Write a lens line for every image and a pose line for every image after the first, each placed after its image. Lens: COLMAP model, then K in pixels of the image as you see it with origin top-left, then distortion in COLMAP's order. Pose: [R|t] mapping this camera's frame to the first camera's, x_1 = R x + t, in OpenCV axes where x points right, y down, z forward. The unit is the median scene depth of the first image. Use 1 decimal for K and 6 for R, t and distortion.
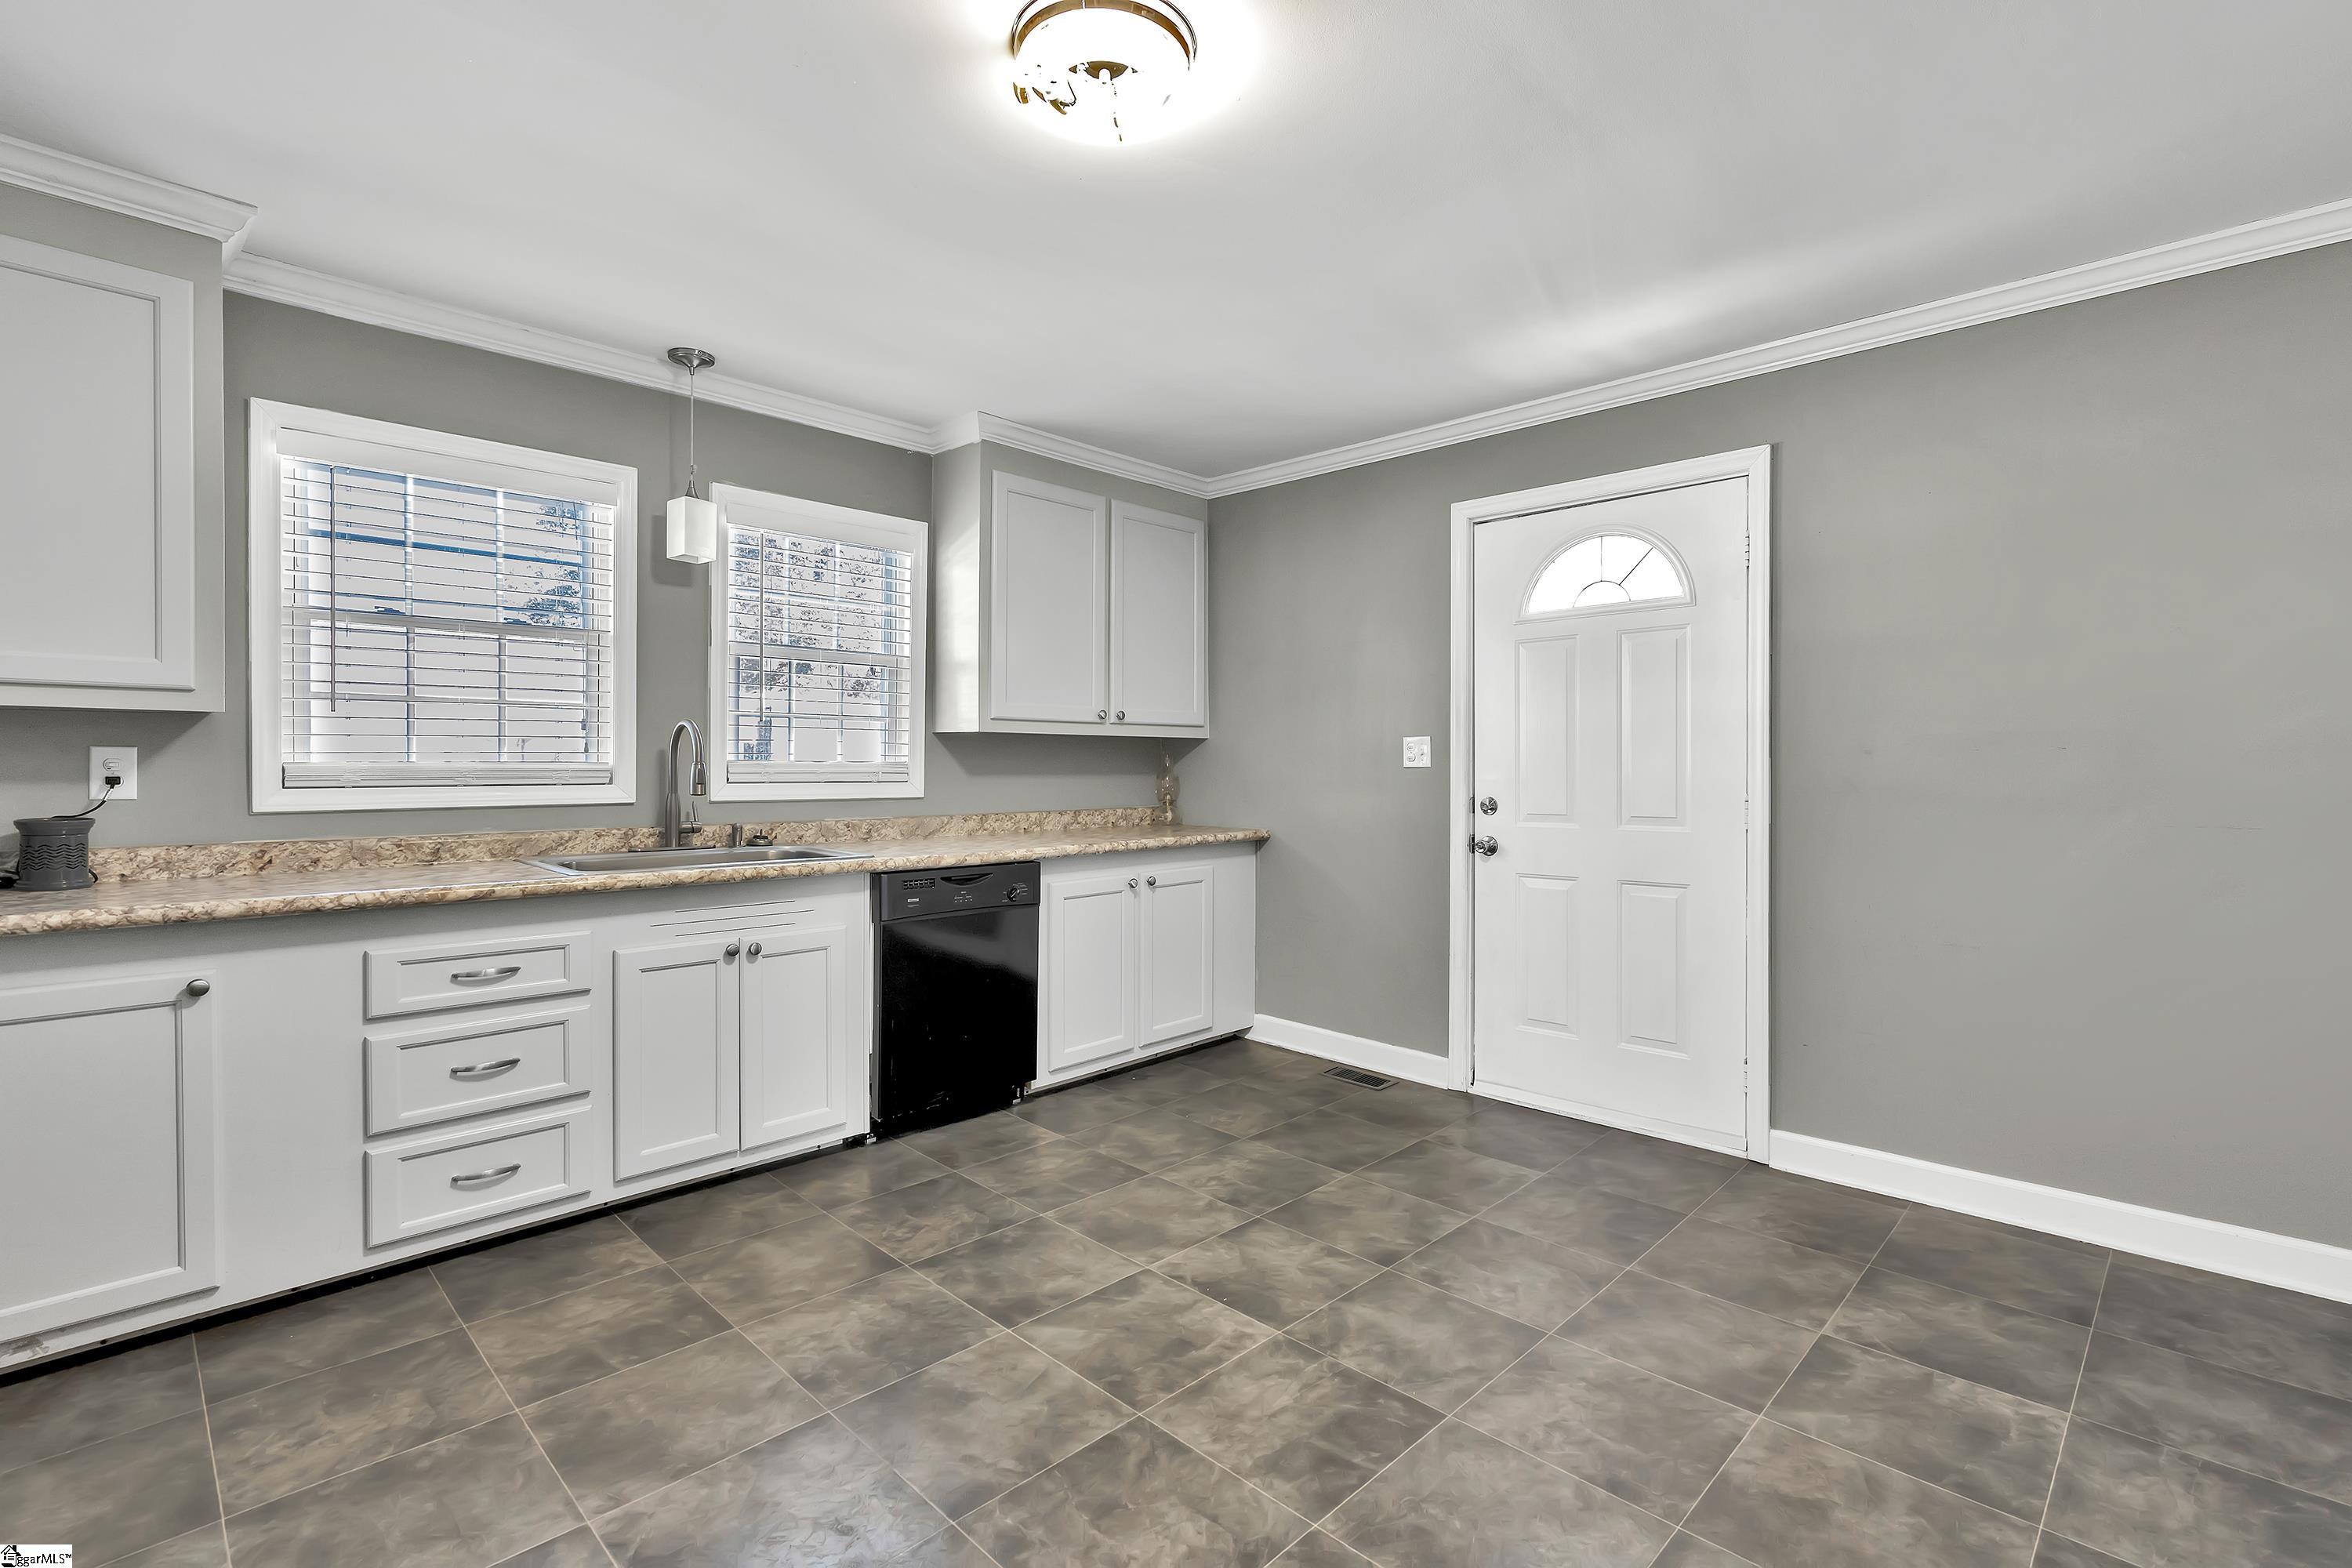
lens RADIAL K [[1061.7, 0, 1148.2], [0, 1061.7, 817.7], [0, 0, 1]] dist [-0.001941, 0.000003]
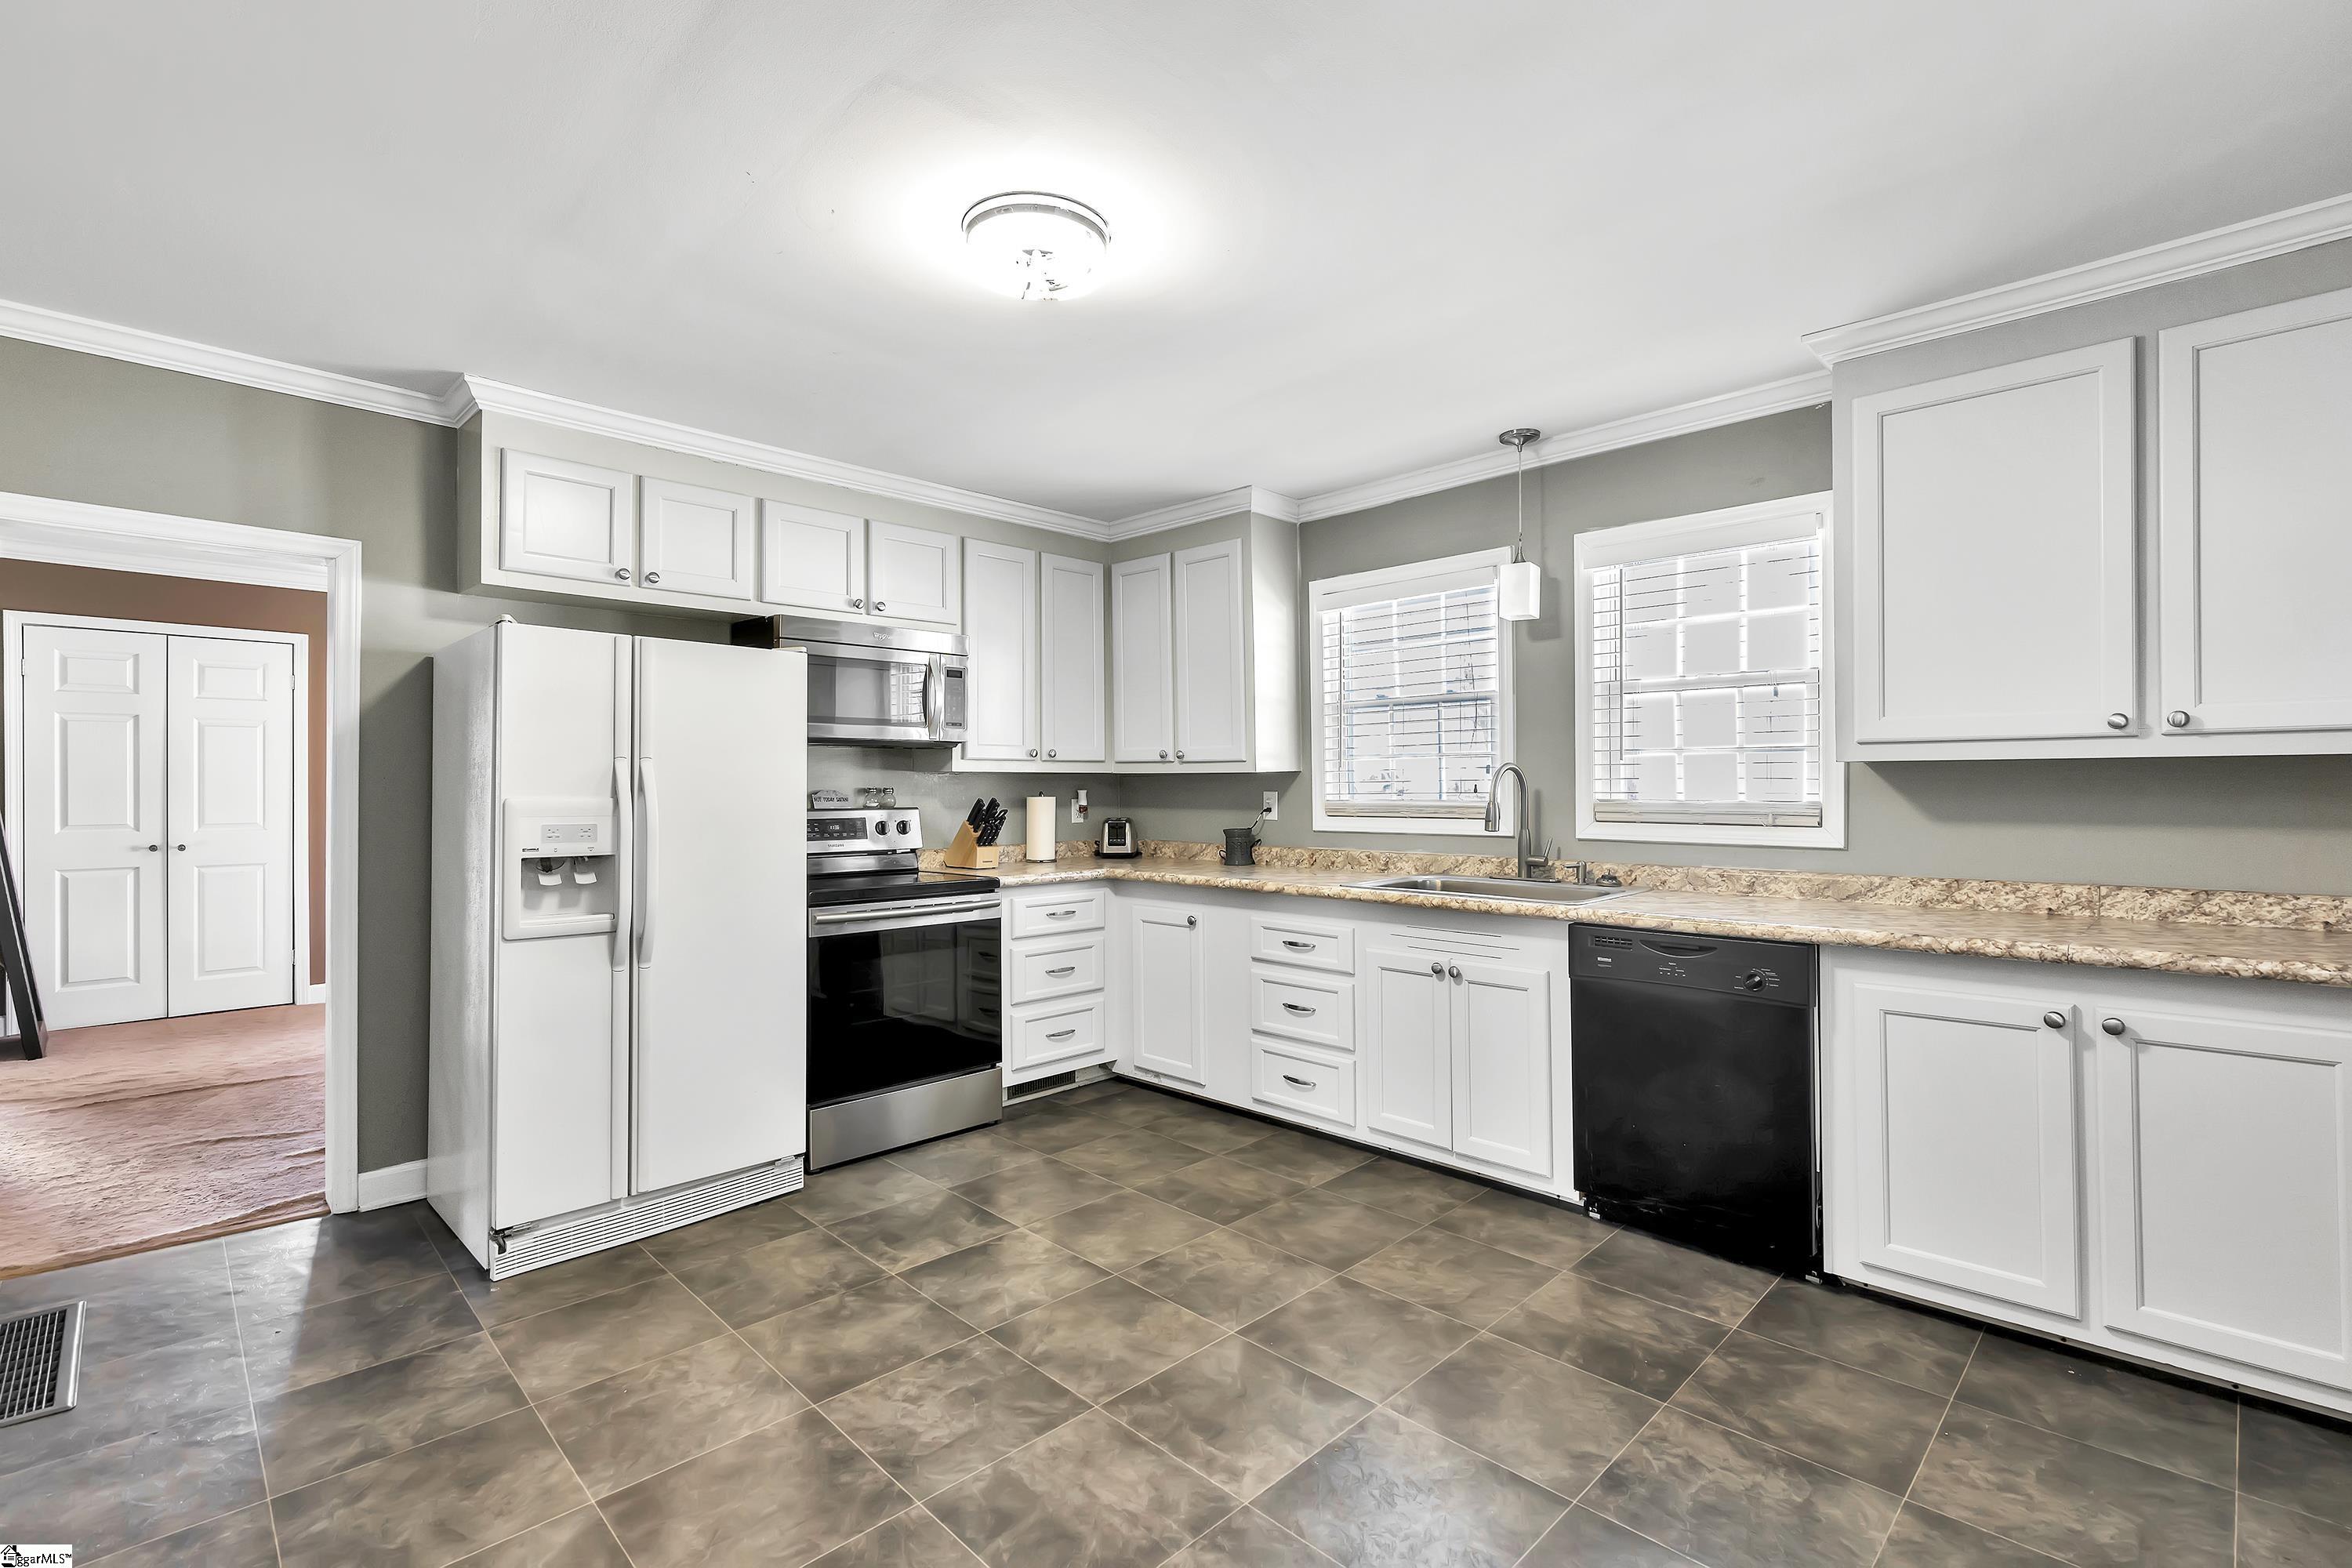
lens RADIAL K [[1061.7, 0, 1183.6], [0, 1061.7, 794.2], [0, 0, 1]] dist [-0.001941, 0.000003]
pose [[-0.000149, -0.005461, -0.999985, 0.879727], [-0.057052, 0.998356, -0.005443, -0.044286], [0.998371, 0.057050, -0.000460, 0.864253]]
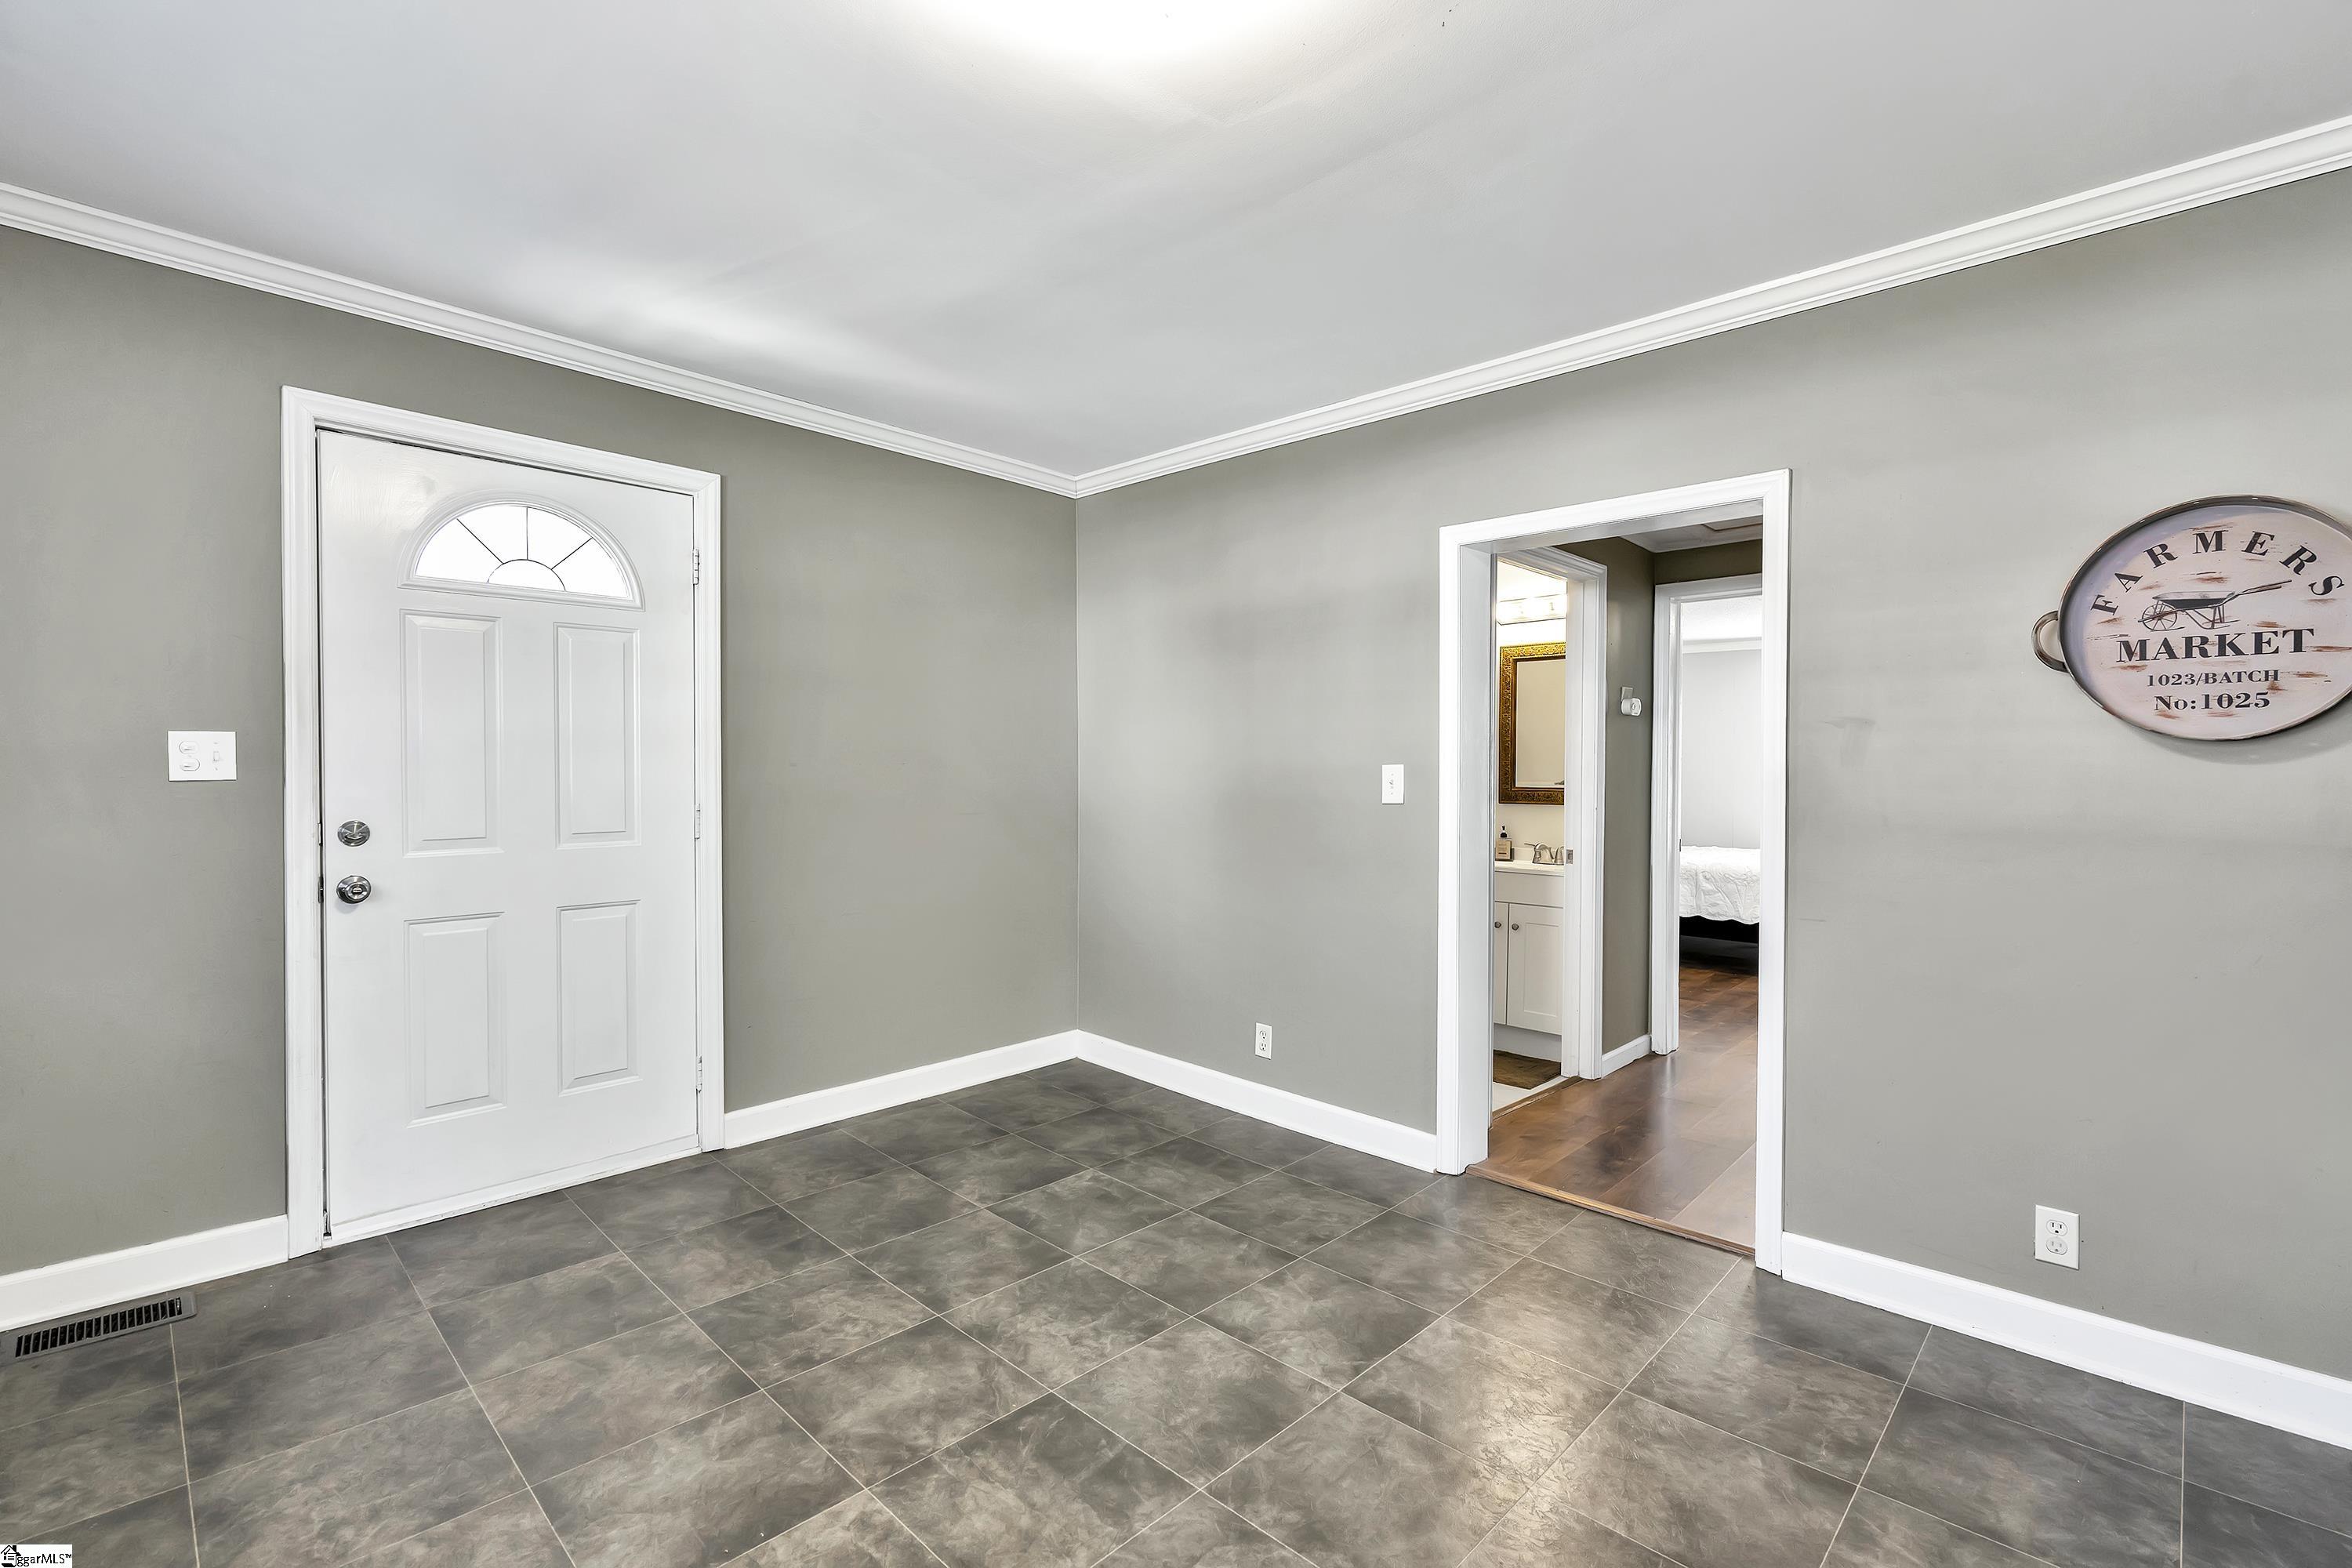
lens RADIAL K [[1061.7, 0, 1192.7], [0, 1061.7, 792.7], [0, 0, 1]] dist [-0.001941, 0.000003]
pose [[-0.028260, -0.025525, 0.999275, -0.447640], [0.047307, 0.998520, 0.026843, -0.033594], [-0.998481, 0.048031, -0.027011, 0.500034]]
